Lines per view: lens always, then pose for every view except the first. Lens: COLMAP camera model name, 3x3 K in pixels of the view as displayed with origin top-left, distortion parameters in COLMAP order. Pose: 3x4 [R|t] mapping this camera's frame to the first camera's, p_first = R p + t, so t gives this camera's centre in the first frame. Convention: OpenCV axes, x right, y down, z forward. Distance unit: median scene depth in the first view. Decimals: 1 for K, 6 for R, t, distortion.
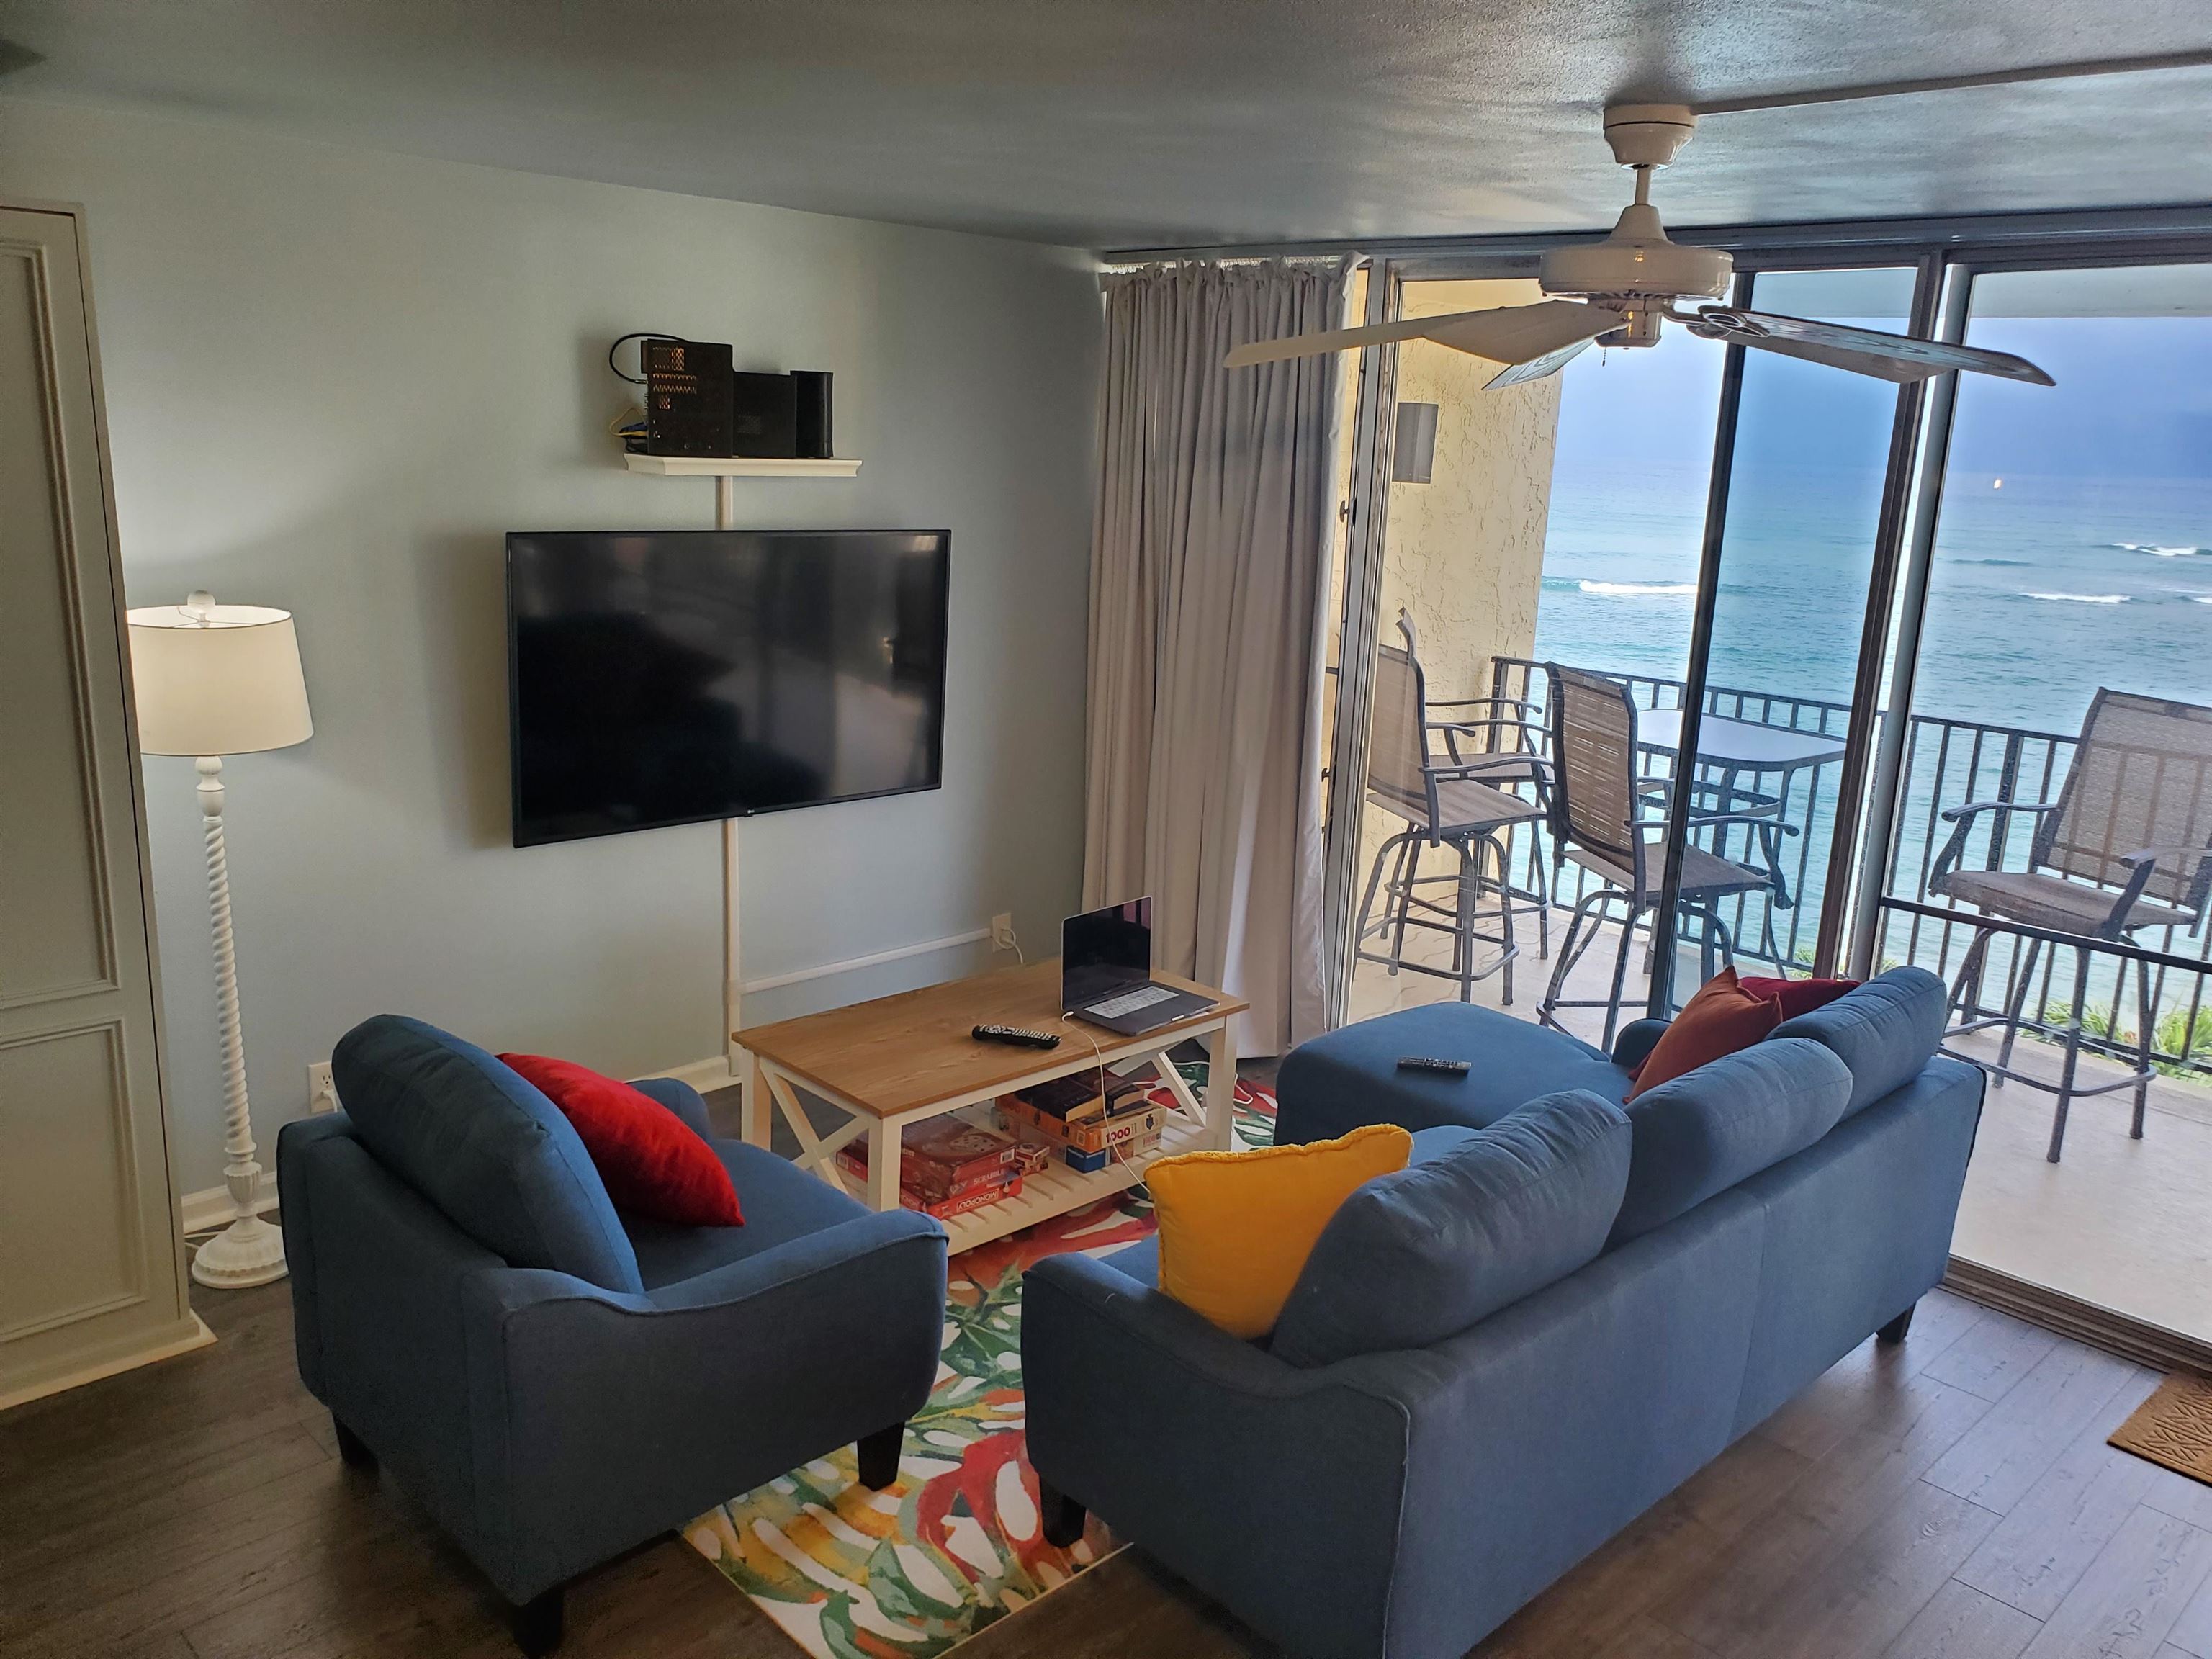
lens RADIAL K [[1742.7, 0, 1107.7], [0, 1742.7, 835.2], [0, 0, 1]] dist [0.037699, 0.013662]
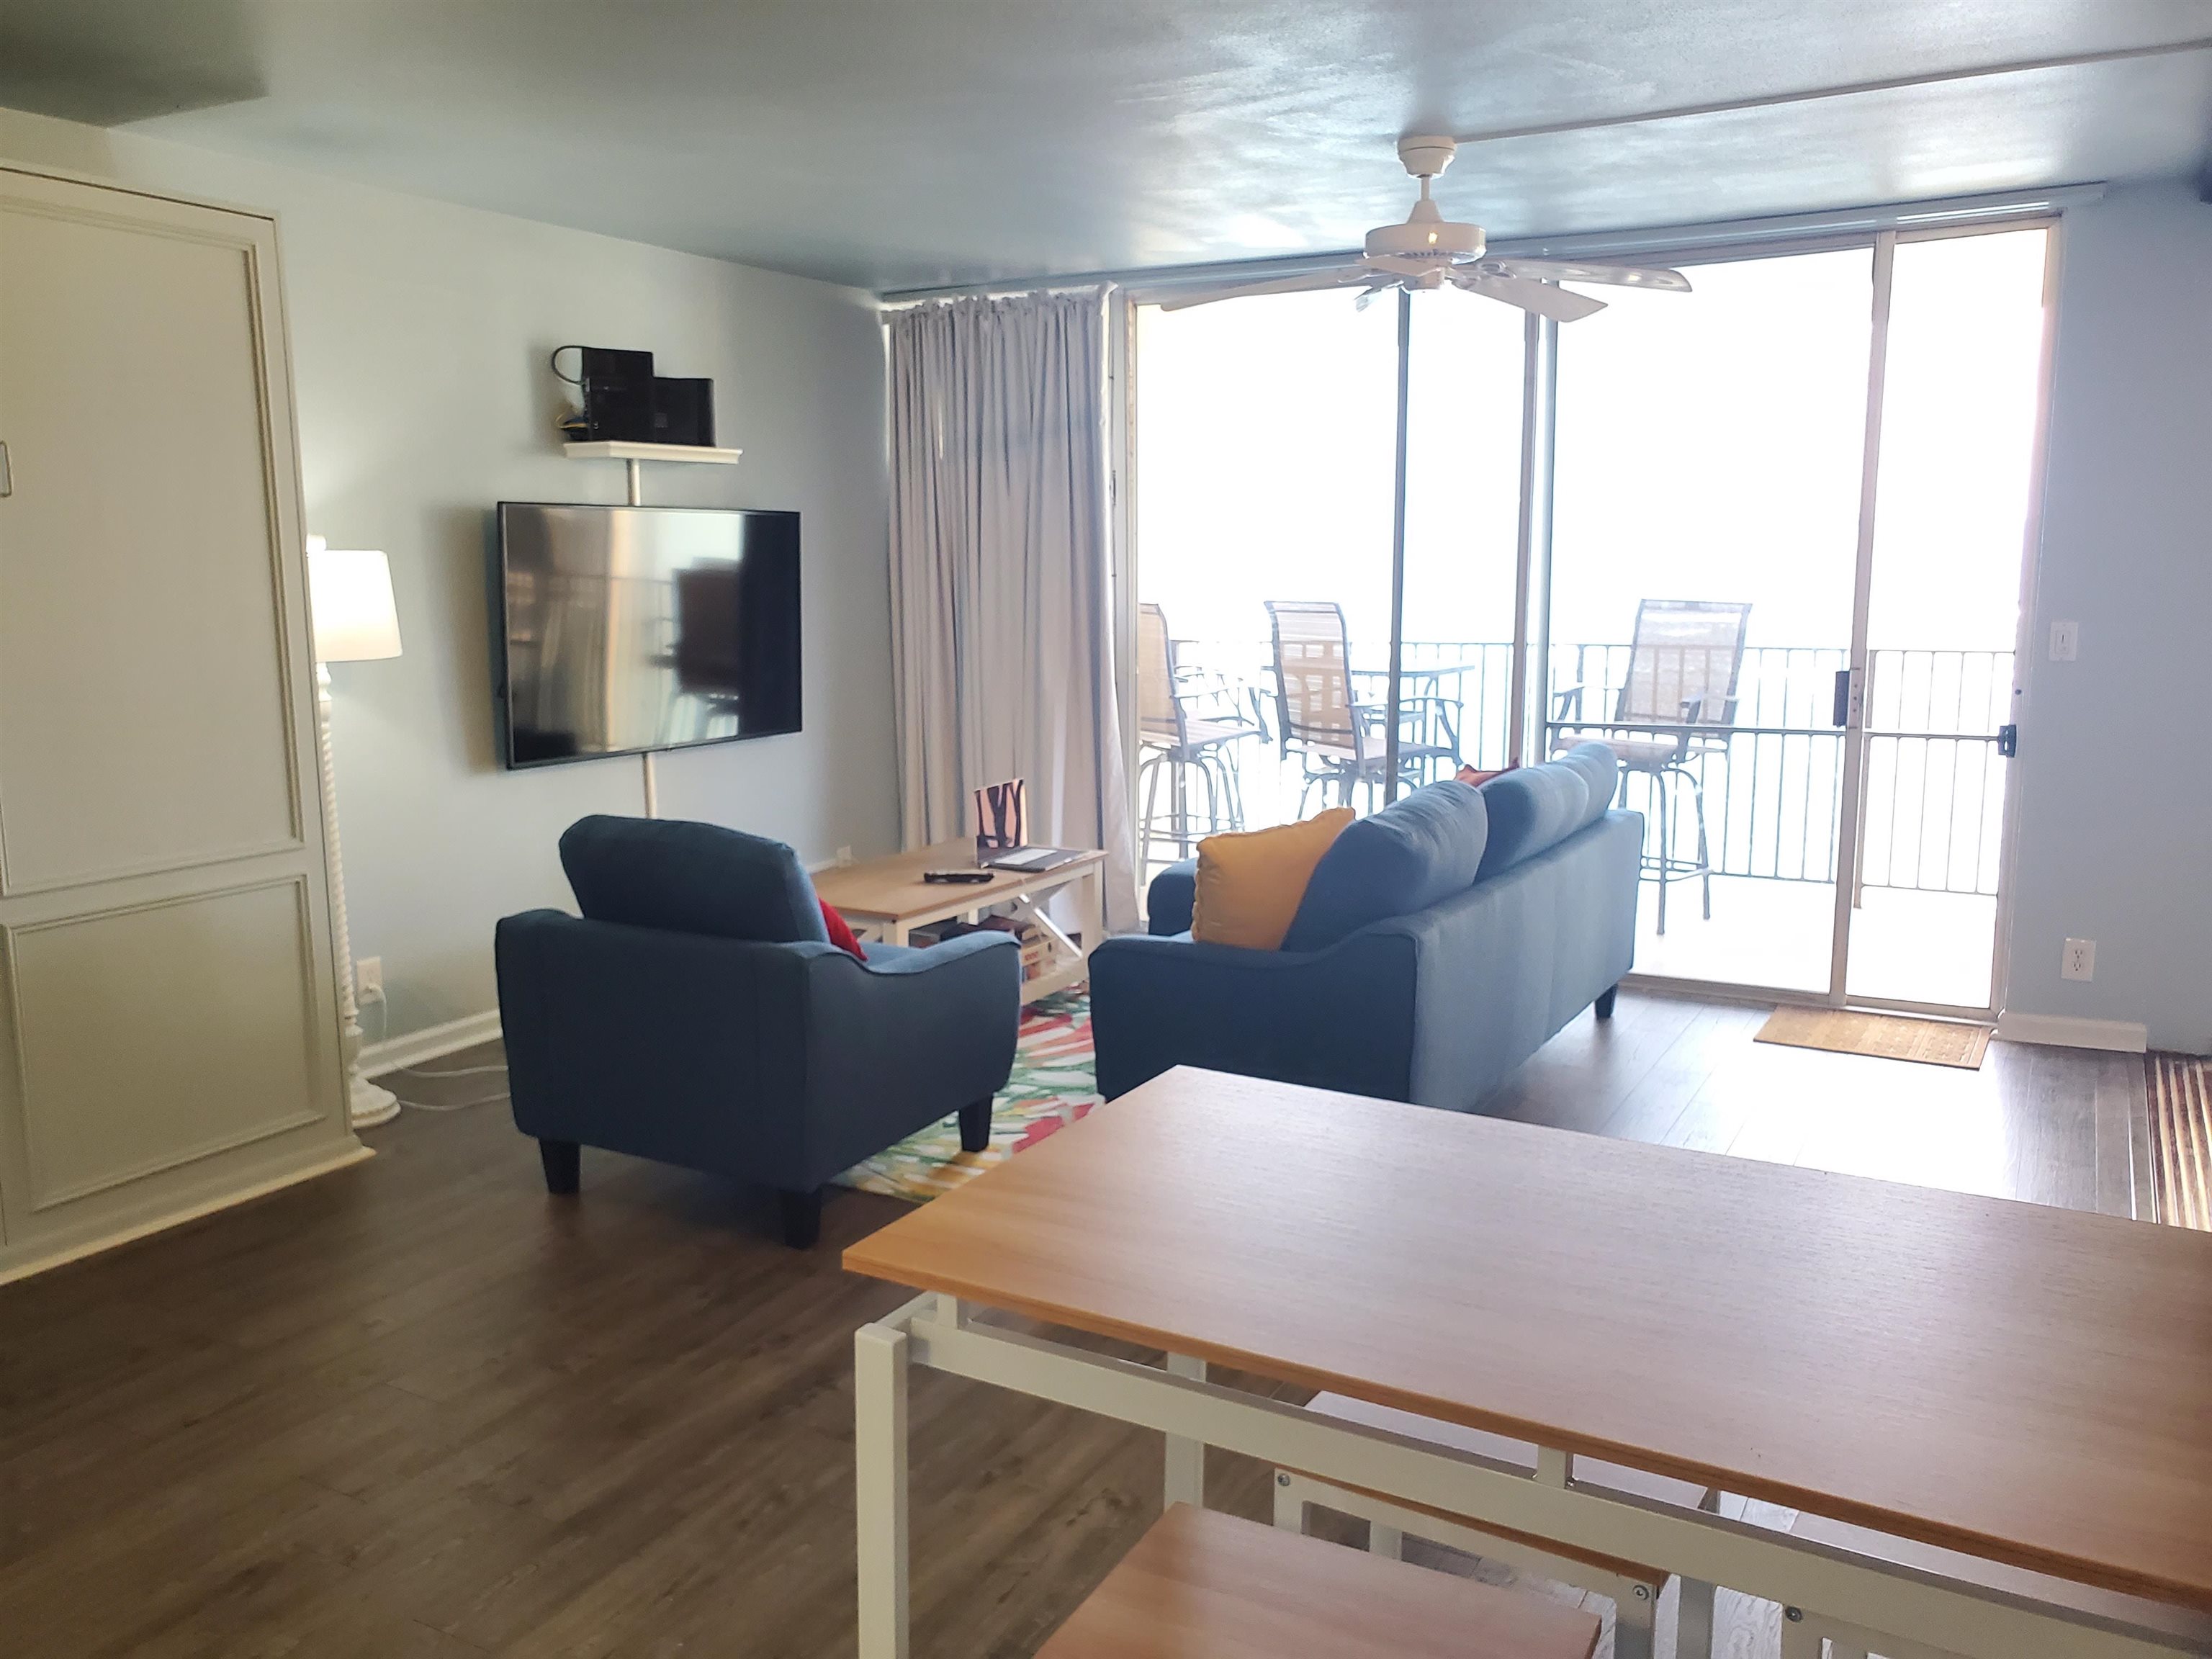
lens RADIAL K [[1742.7, 0, 1102.5], [0, 1742.7, 820.1], [0, 0, 1]] dist [0.037699, 0.013662]
pose [[0.960833, -0.090645, 0.261885, -0.263702], [0.109345, 0.992327, -0.057707, 0.150931], [-0.254645, 0.084083, 0.963372, -0.234534]]
